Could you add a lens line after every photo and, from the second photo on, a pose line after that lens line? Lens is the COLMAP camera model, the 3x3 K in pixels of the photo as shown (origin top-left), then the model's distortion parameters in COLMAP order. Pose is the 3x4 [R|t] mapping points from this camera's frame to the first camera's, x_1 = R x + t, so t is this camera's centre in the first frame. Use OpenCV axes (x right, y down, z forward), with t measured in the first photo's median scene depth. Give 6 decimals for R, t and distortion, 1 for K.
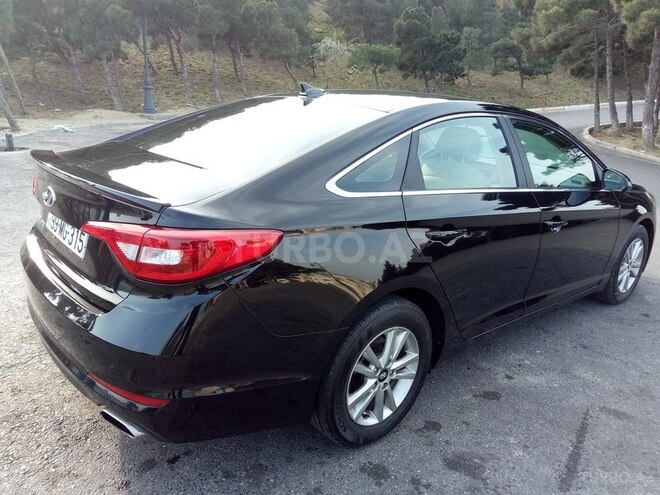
lens RADIAL K [[501.1, 0, 330.0], [0, 501.1, 247.5], [0, 0, 1]] dist [0.030274, 0.000779]
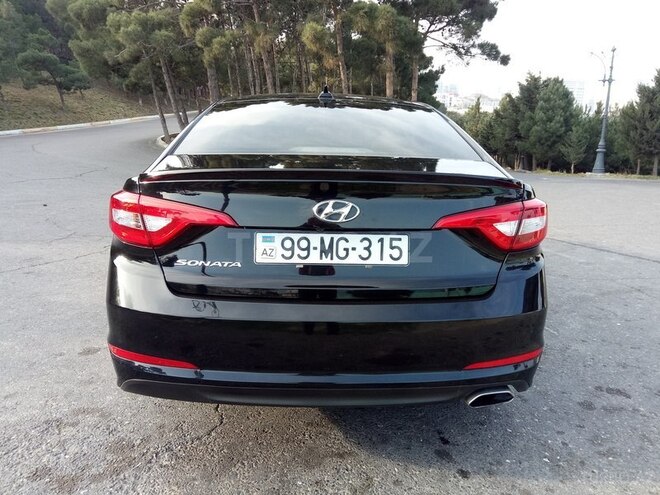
lens RADIAL K [[499.1, 0, 330.0], [0, 499.1, 247.5], [0, 0, 1]] dist [0.013316, -0.005364]
pose [[0.615963, -0.225182, 0.754906, -0.133972], [0.245805, 0.965371, 0.087398, -0.012927], [-0.748445, 0.131726, 0.649983, 0.053708]]
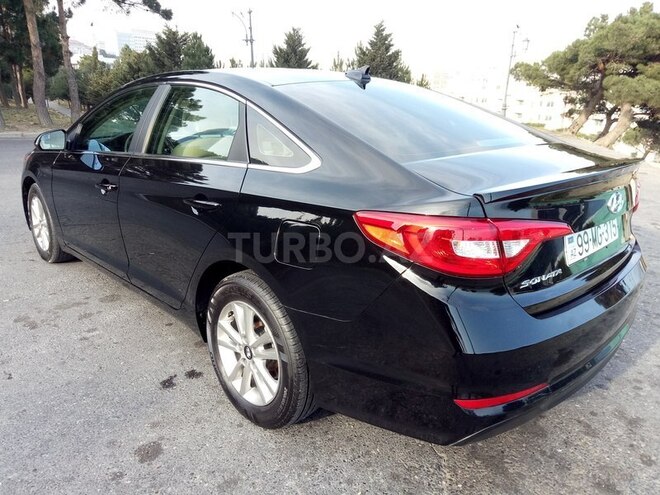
lens RADIAL K [[499.1, 0, 330.0], [0, 499.1, 247.5], [0, 0, 1]] dist [0.013316, -0.005364]
pose [[-0.069402, -0.356063, 0.931881, -0.155559], [0.266911, 0.893449, 0.361257, -0.051907], [-0.961219, 0.273801, 0.033030, 0.156200]]
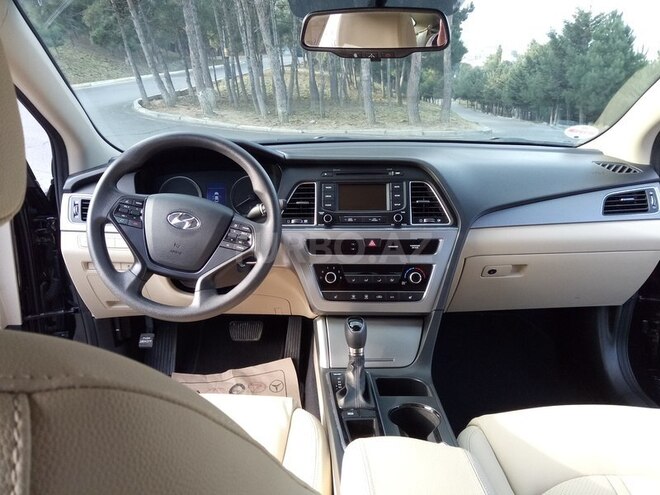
lens RADIAL K [[485.4, 0, 330.0], [0, 485.4, 247.5], [0, 0, 1]] dist [0.001369, -0.007843]
pose [[0.622270, -0.305358, 0.720789, 0.016677], [0.272397, 0.947701, 0.166323, -0.037339], [-0.733880, 0.092843, 0.672905, 0.182185]]
